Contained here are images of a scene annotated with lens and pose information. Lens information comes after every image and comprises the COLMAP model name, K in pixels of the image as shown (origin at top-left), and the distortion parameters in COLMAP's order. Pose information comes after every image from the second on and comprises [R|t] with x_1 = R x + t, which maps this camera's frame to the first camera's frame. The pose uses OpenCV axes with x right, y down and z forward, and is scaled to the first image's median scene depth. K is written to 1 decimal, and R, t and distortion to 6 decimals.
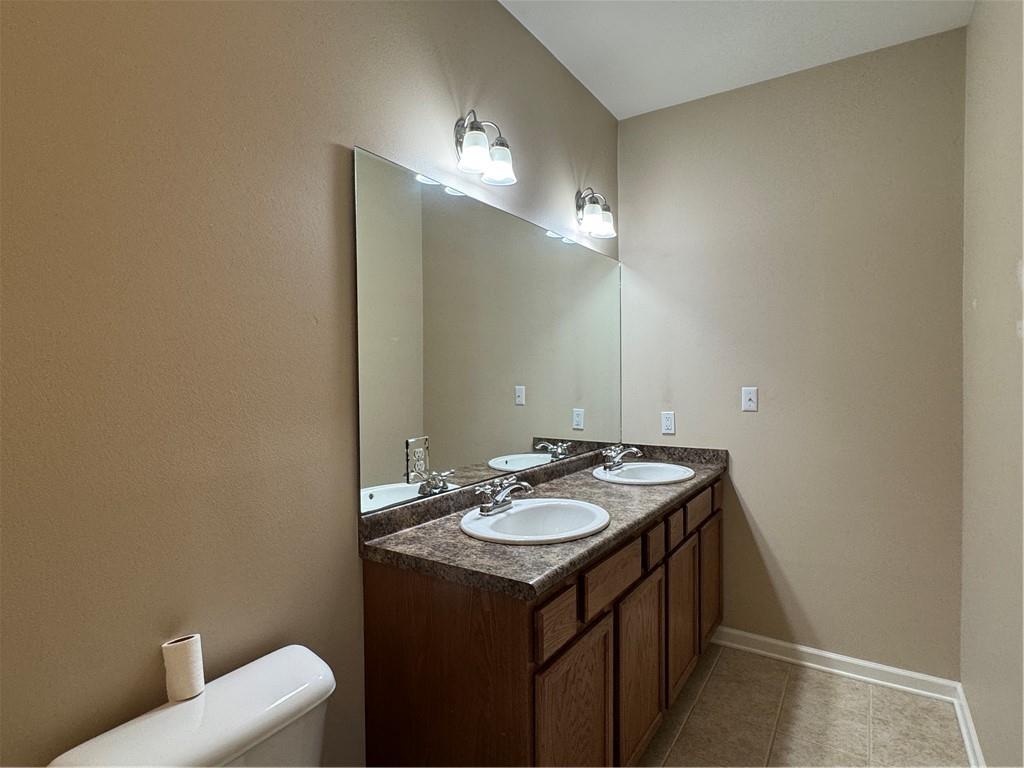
lens RADIAL K [[546.9, 0, 512.7], [0, 546.9, 387.4], [0, 0, 1]] dist [-0.001023, 0.000487]
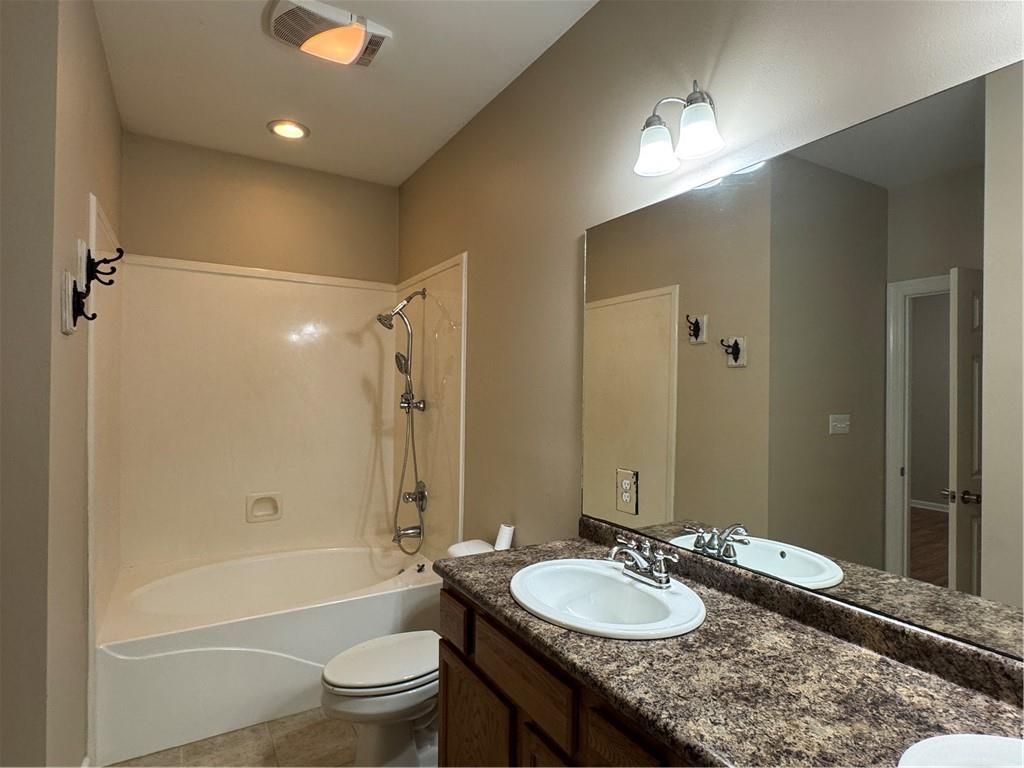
lens RADIAL K [[546.9, 0, 512.7], [0, 546.9, 387.4], [0, 0, 1]] dist [-0.001023, 0.000487]
pose [[-0.452041, 0.006256, -0.891975, 0.698819], [-0.023676, 0.999539, 0.019009, -0.082999], [0.891683, 0.029711, -0.451684, 1.026705]]
